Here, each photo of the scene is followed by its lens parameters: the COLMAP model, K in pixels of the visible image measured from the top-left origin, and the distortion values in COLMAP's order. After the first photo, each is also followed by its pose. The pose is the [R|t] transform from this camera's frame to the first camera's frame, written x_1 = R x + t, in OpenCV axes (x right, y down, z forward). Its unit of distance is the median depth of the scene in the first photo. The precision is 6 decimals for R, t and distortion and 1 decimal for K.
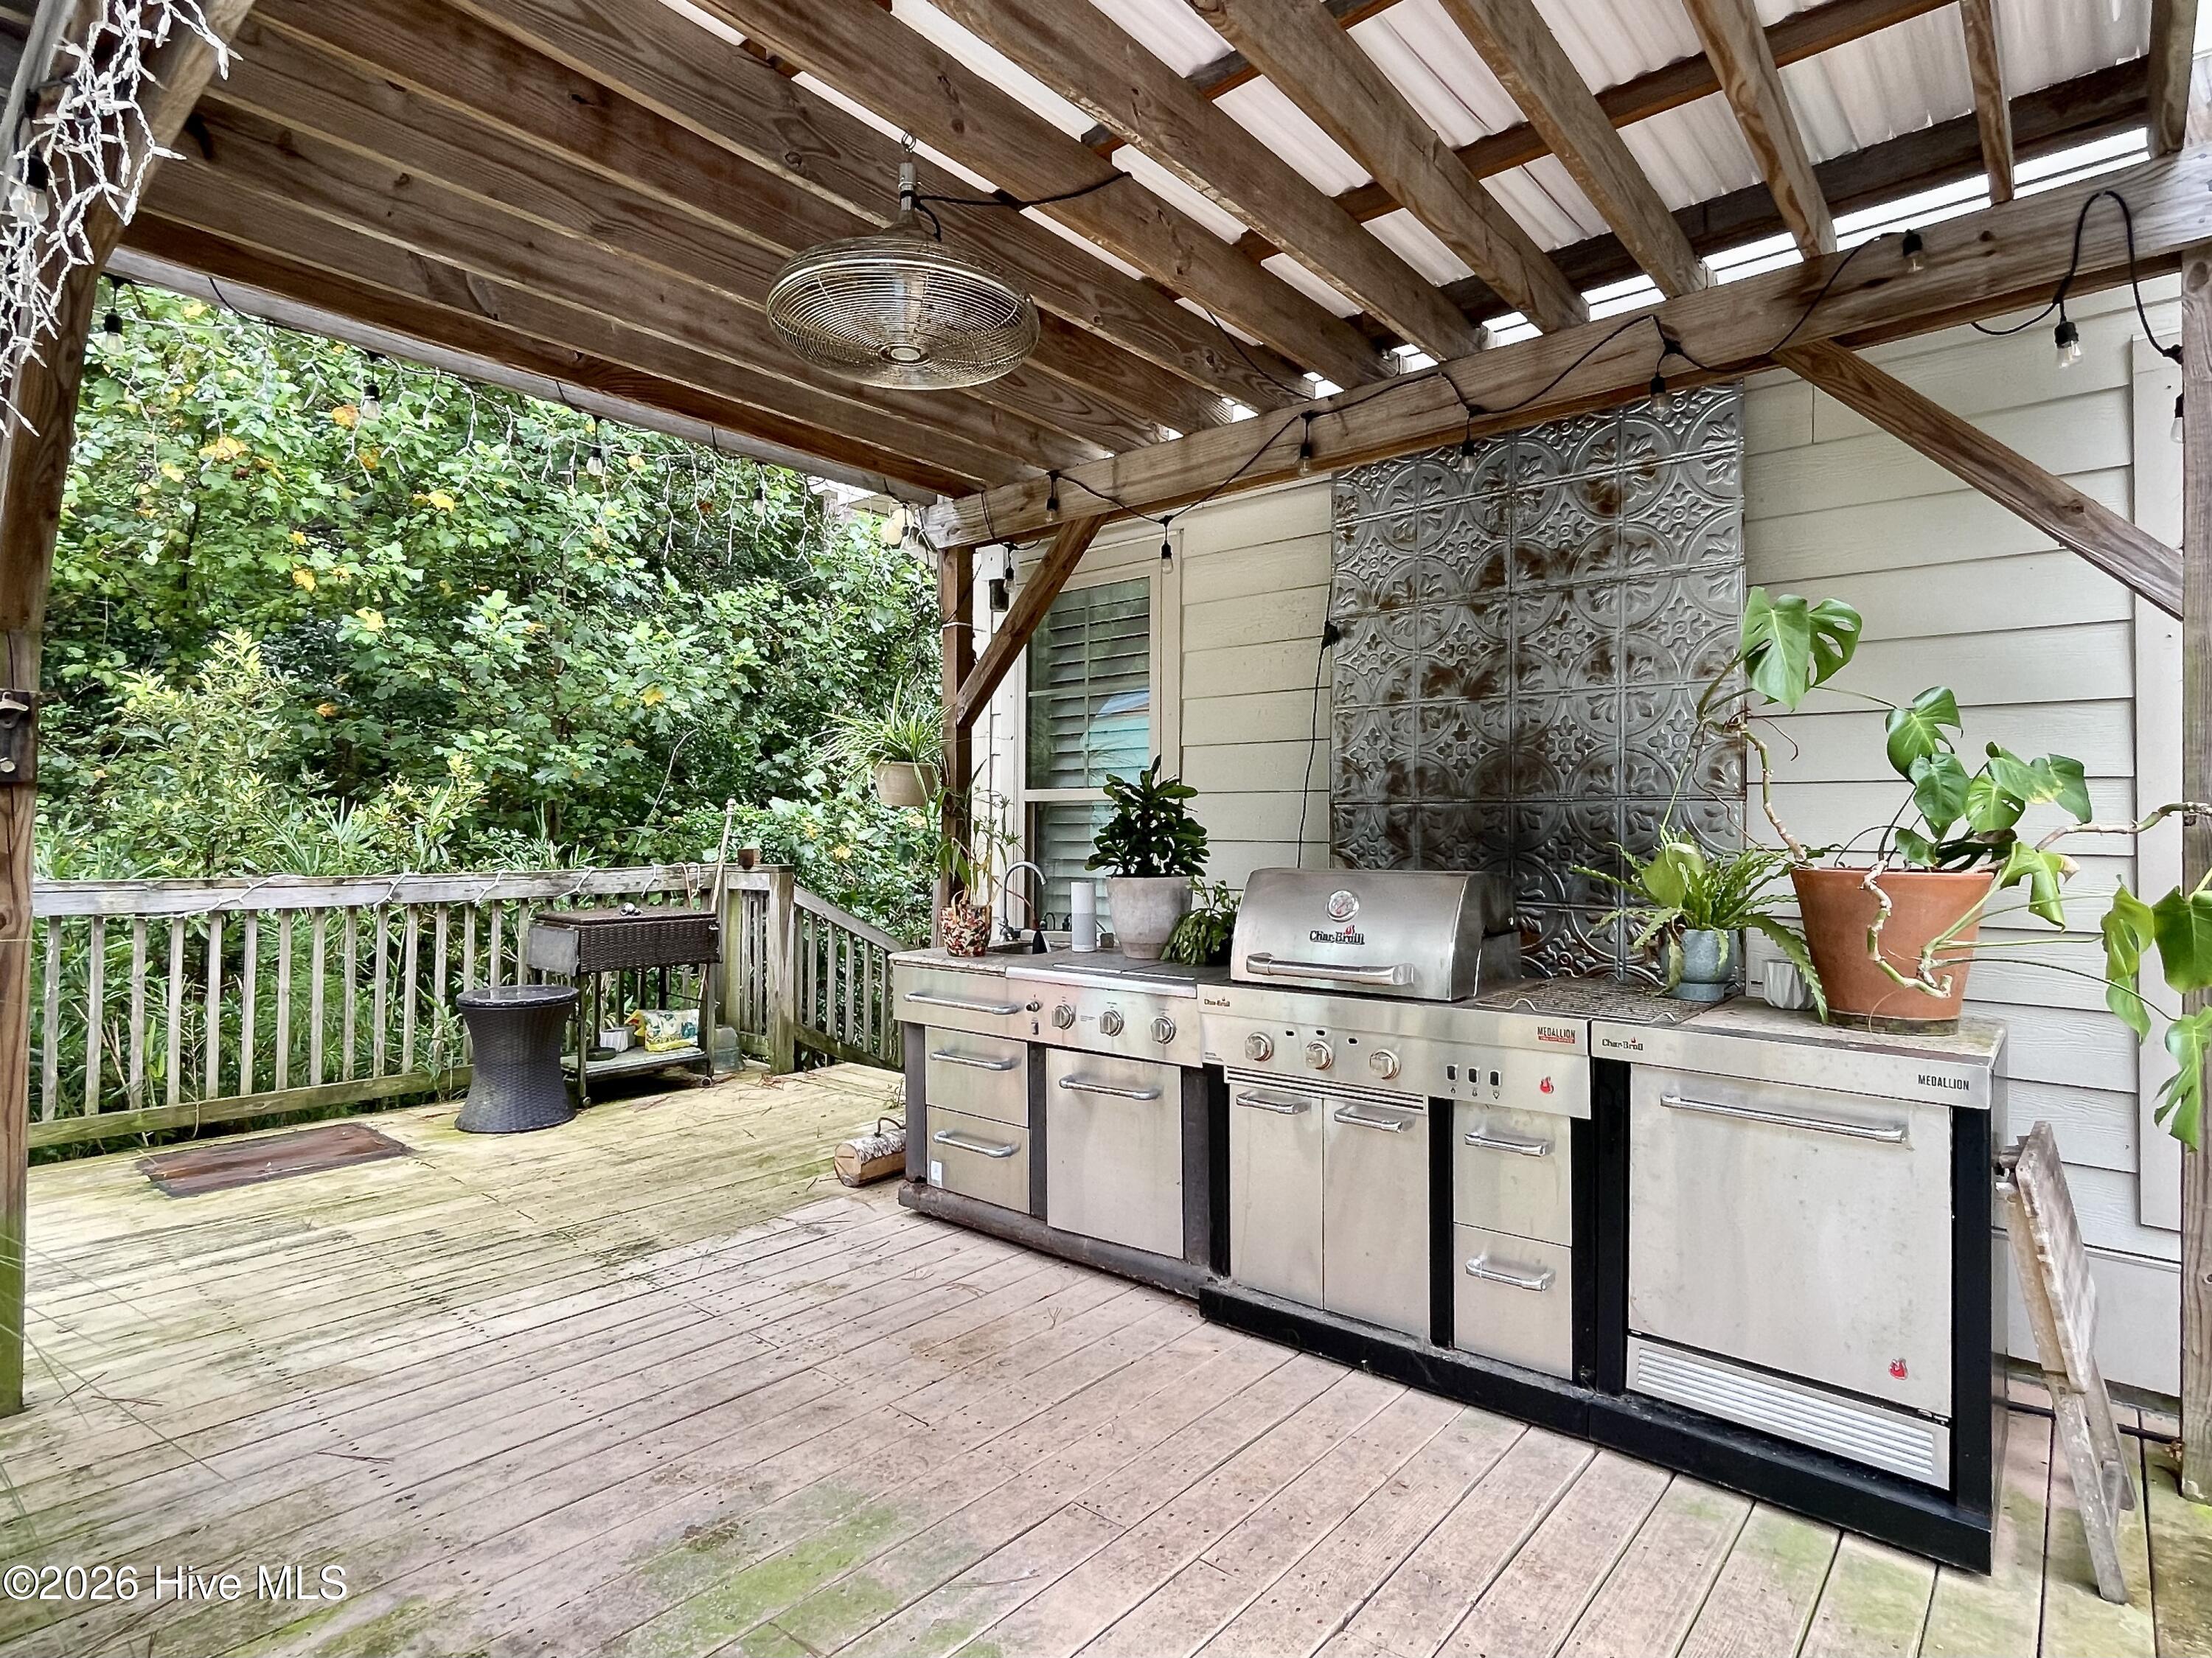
lens RADIAL K [[1146.1, 0, 1109.3], [0, 1146.1, 823.8], [0, 0, 1]] dist [-0.007929, -0.000344]
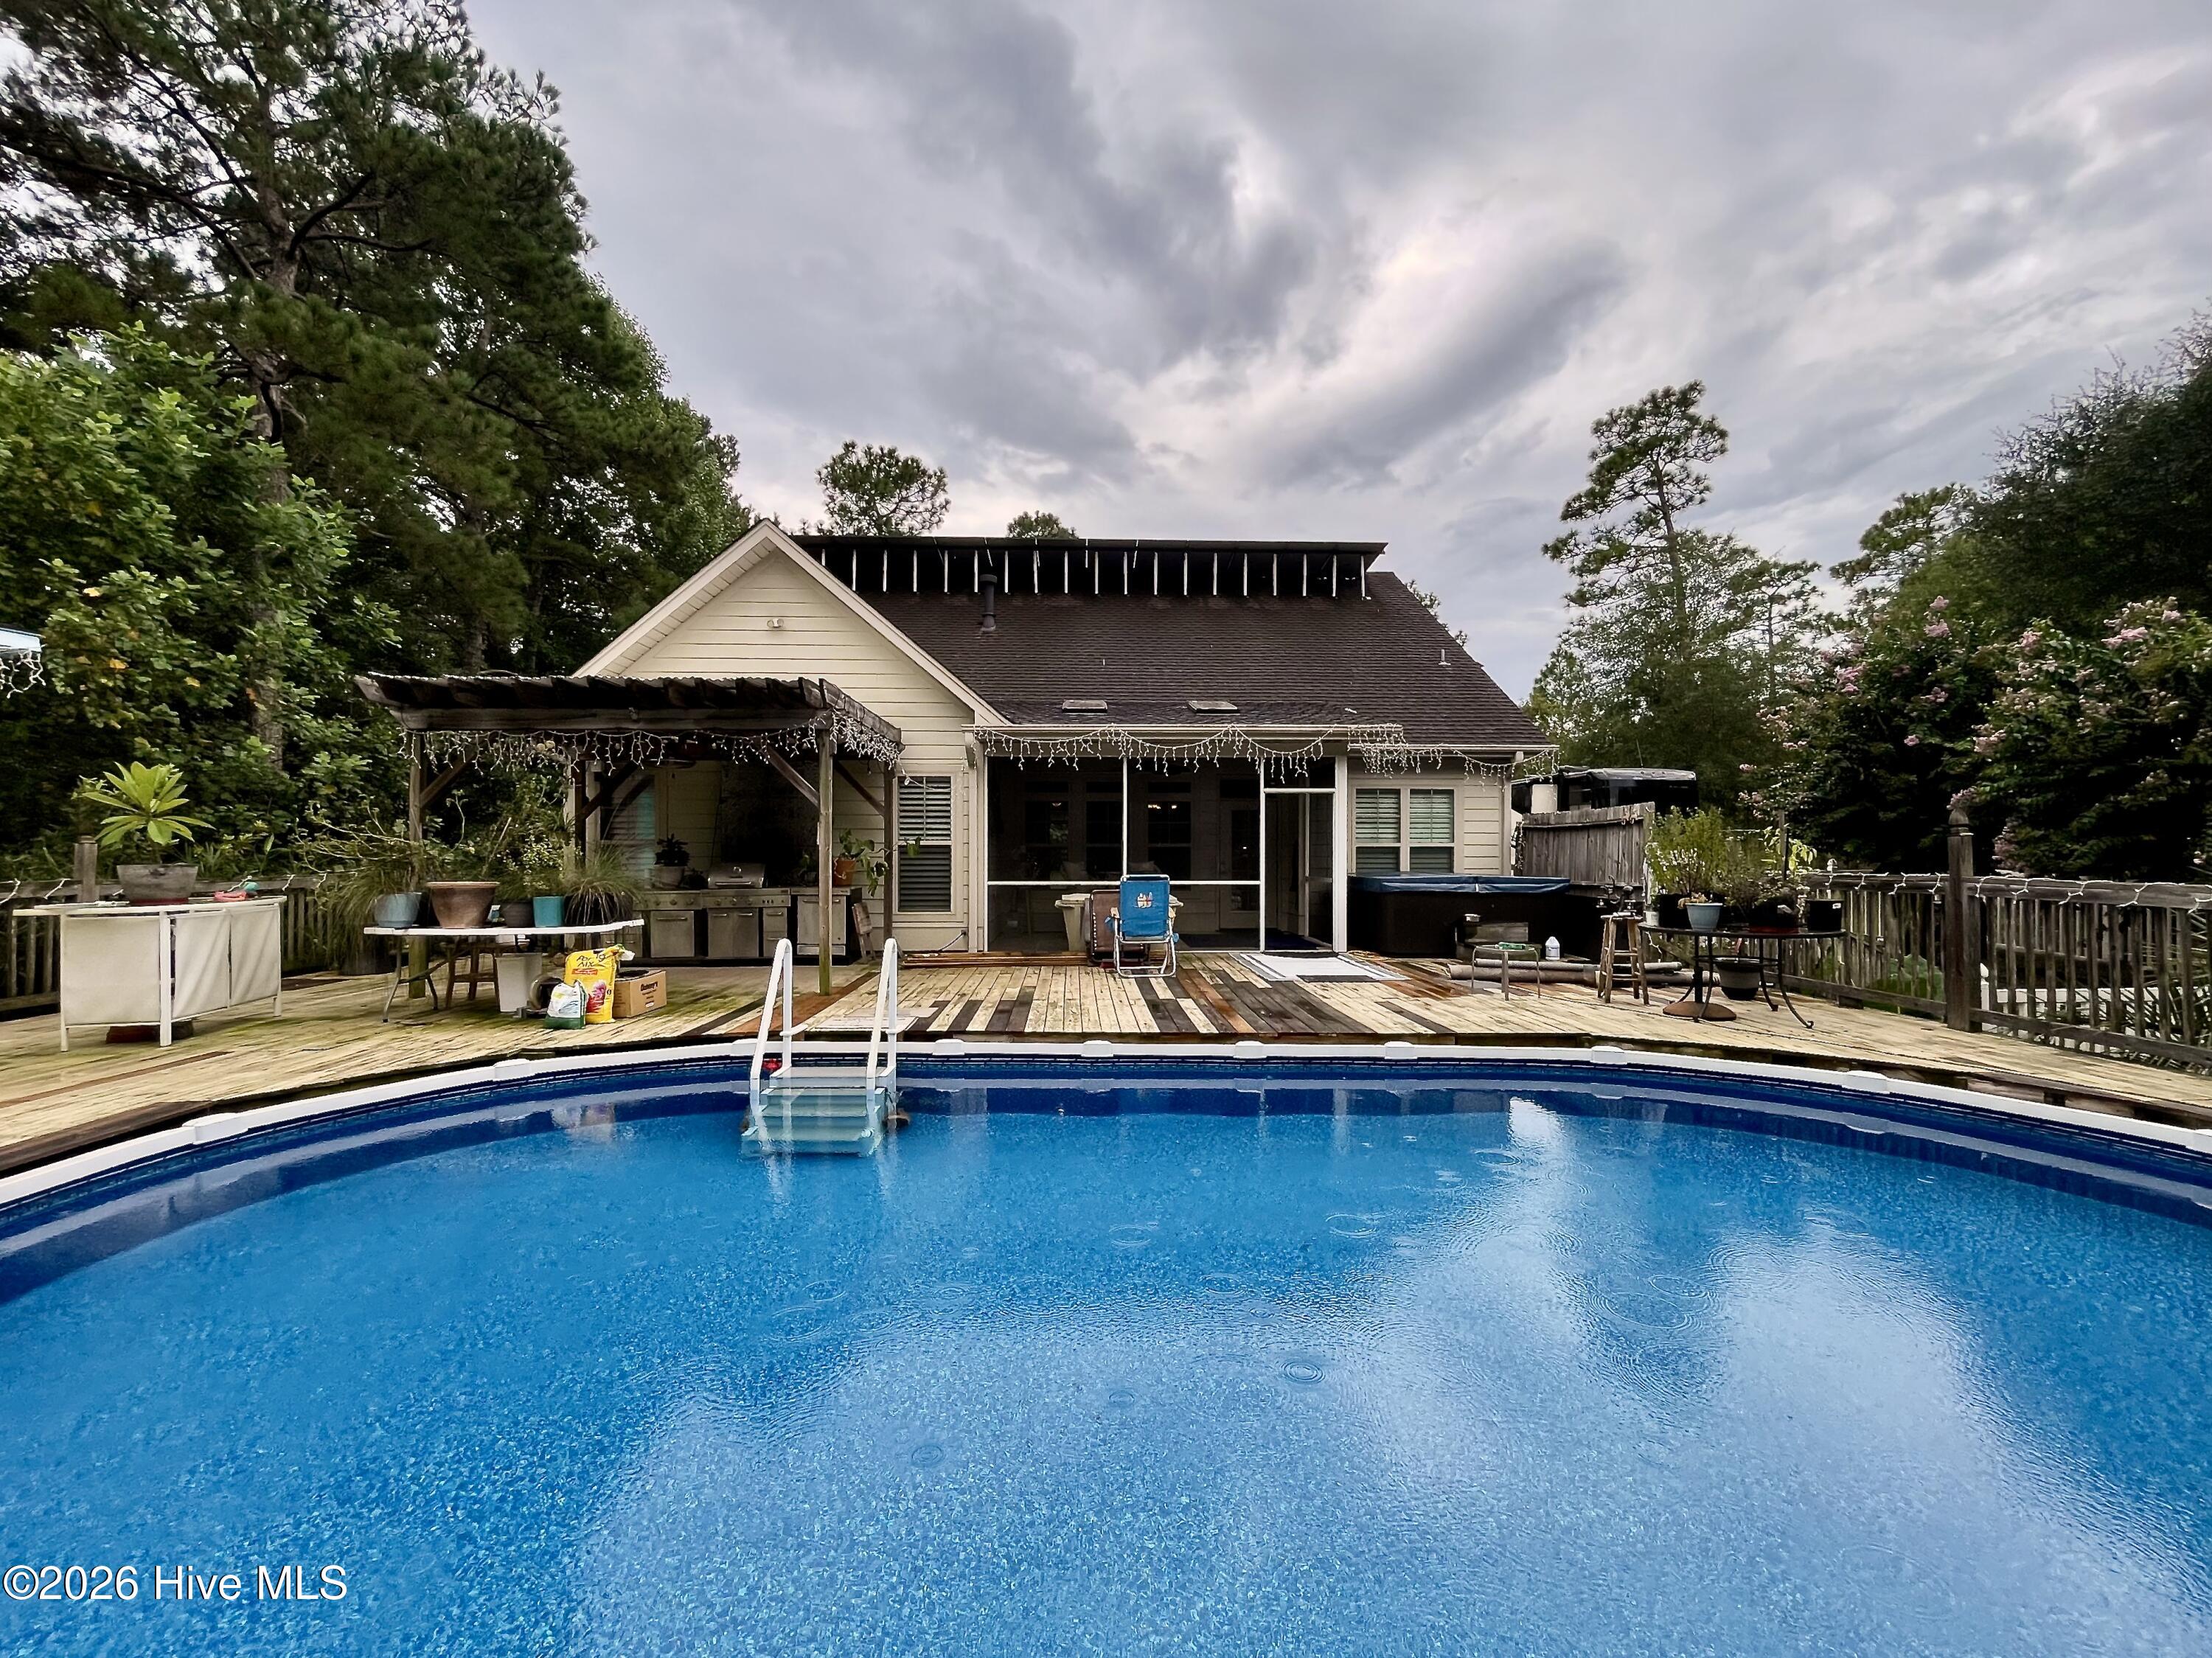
lens RADIAL K [[922.9, 0, 1127.6], [0, 922.9, 836.6], [0, 0, 1]] dist [0.000805, 0.001249]
pose [[0.717165, 0.001111, 0.696903, -1.236411], [0.000092, 0.999999, -0.001688, -0.056698], [-0.696904, 0.001275, 0.717164, -2.712469]]
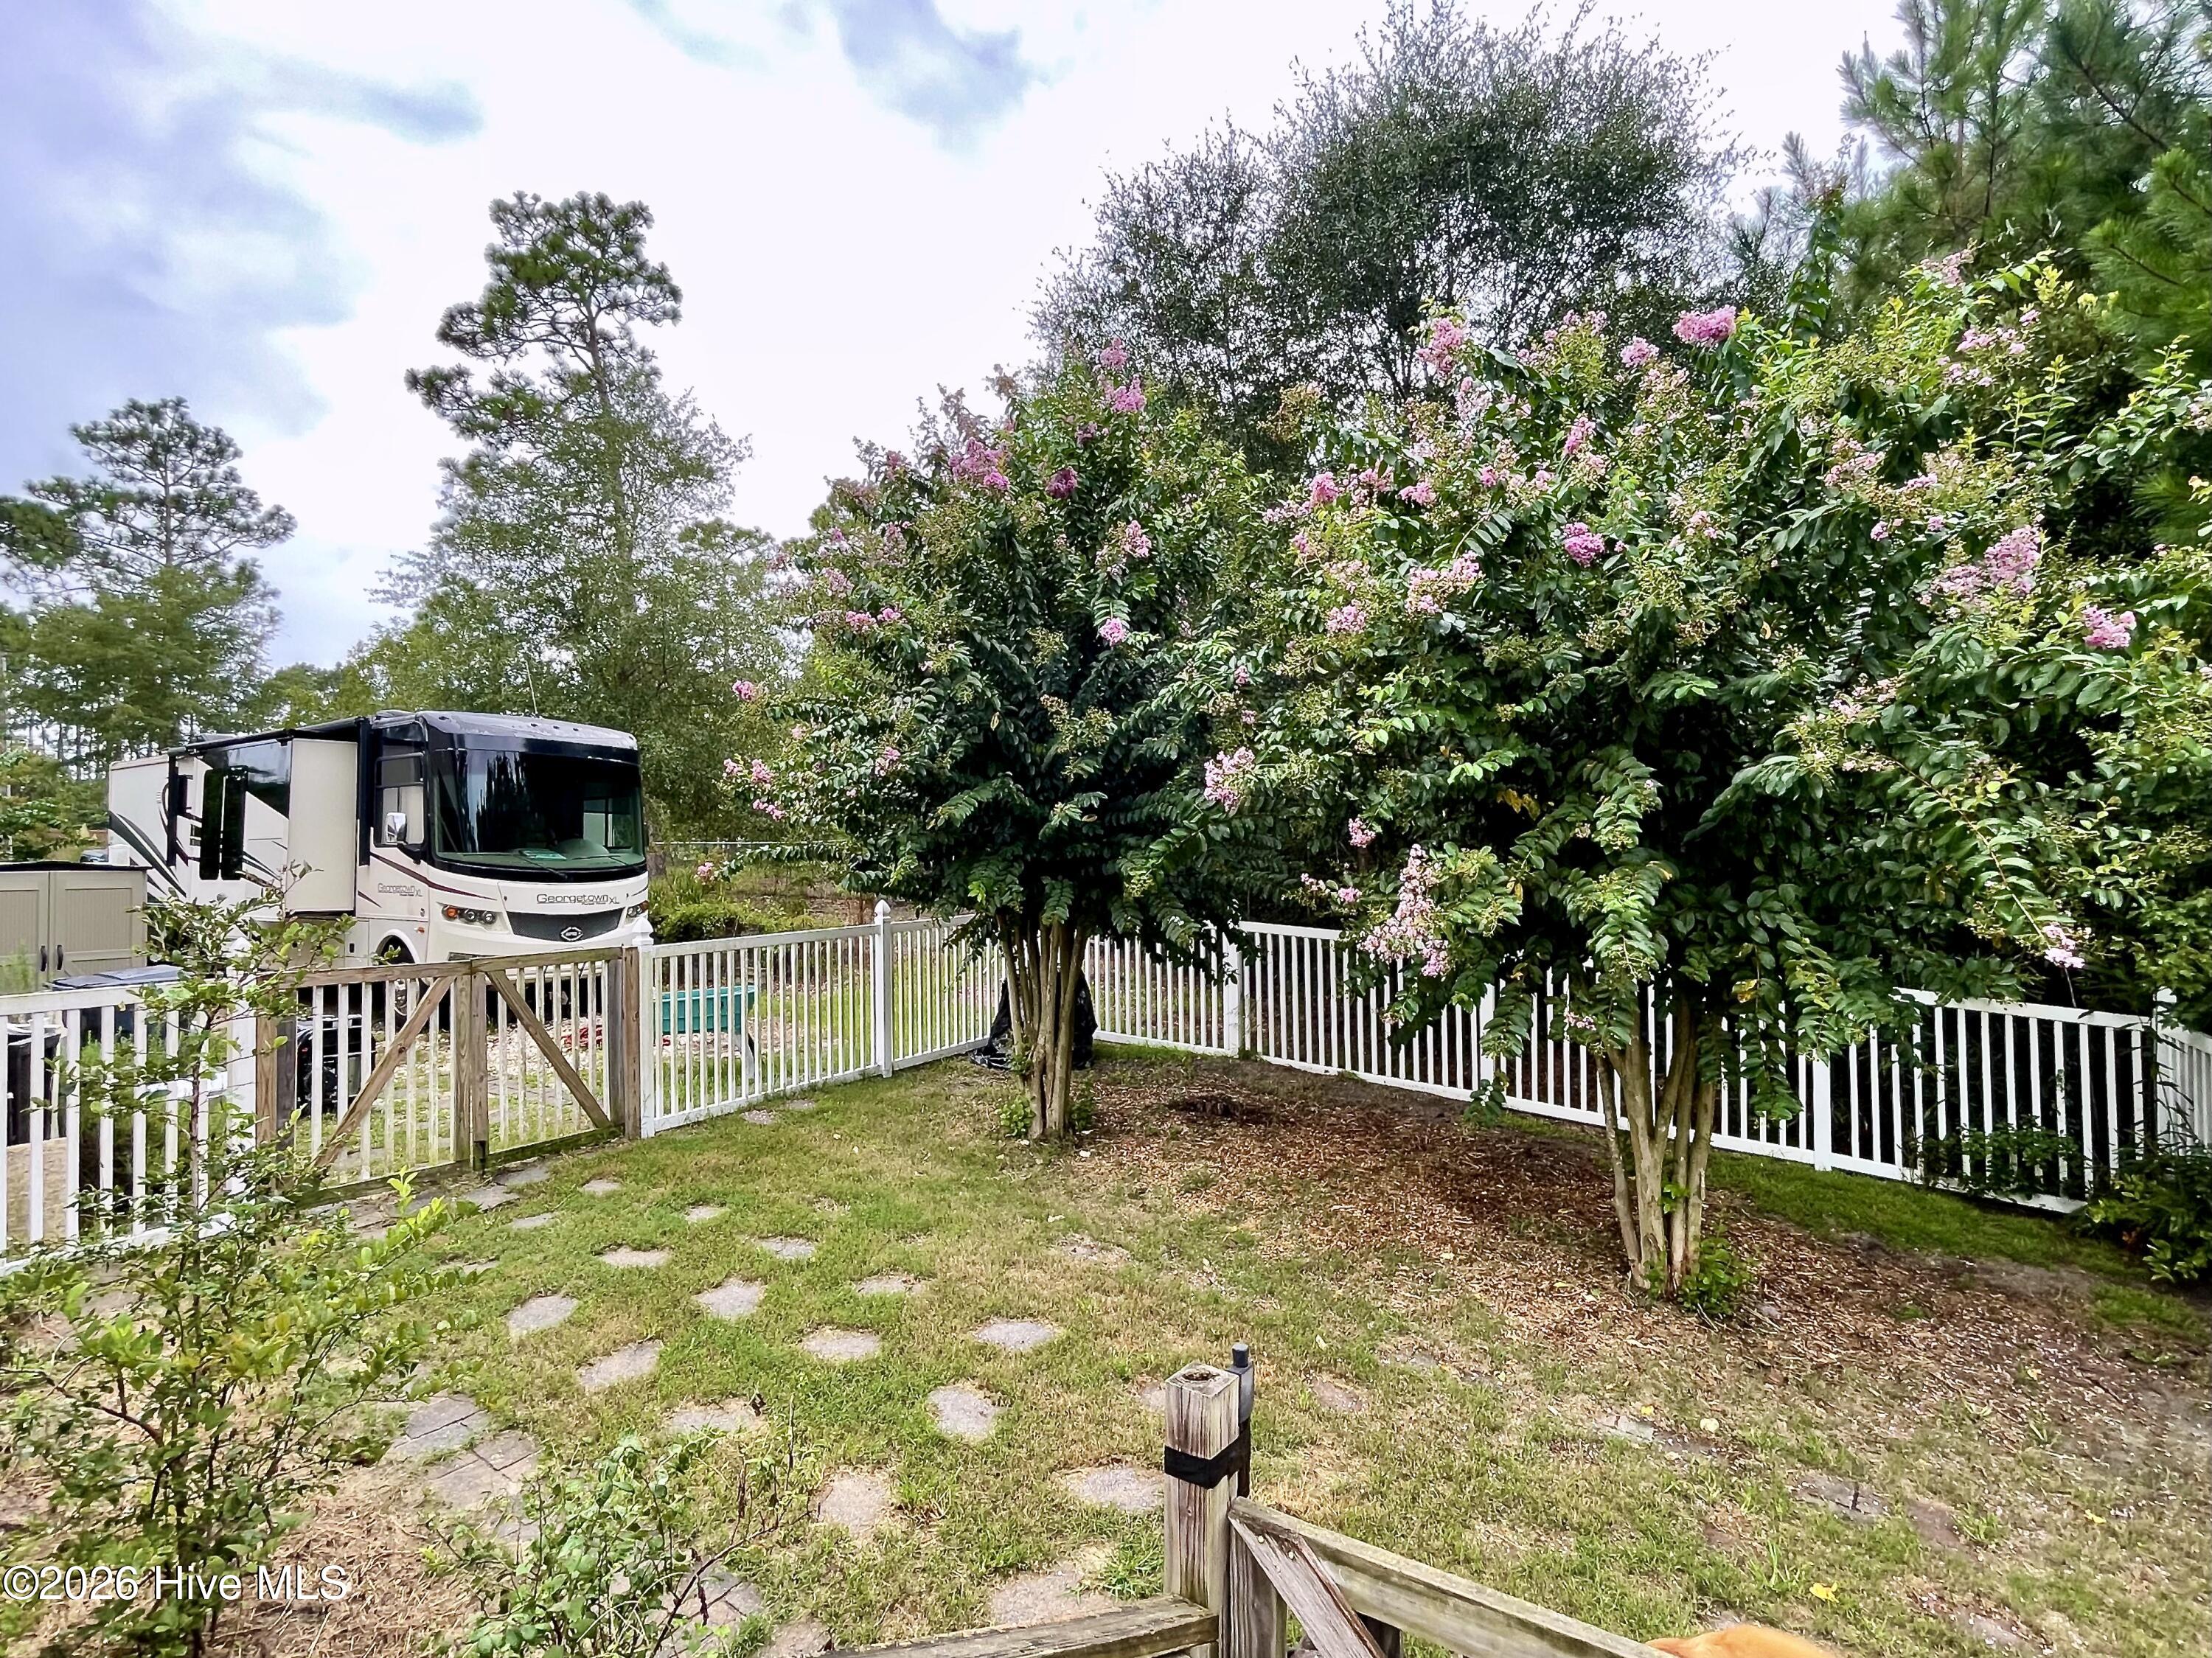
lens RADIAL K [[1073.6, 0, 1111.8], [0, 1073.6, 832.4], [0, 0, 1]] dist [-0.002437, -0.000534]
pose [[-0.163606, 0.012950, 0.986441, 2.485465], [0.003878, 0.999915, -0.012484, -0.100533], [-0.986518, 0.001783, -0.163642, -1.795921]]
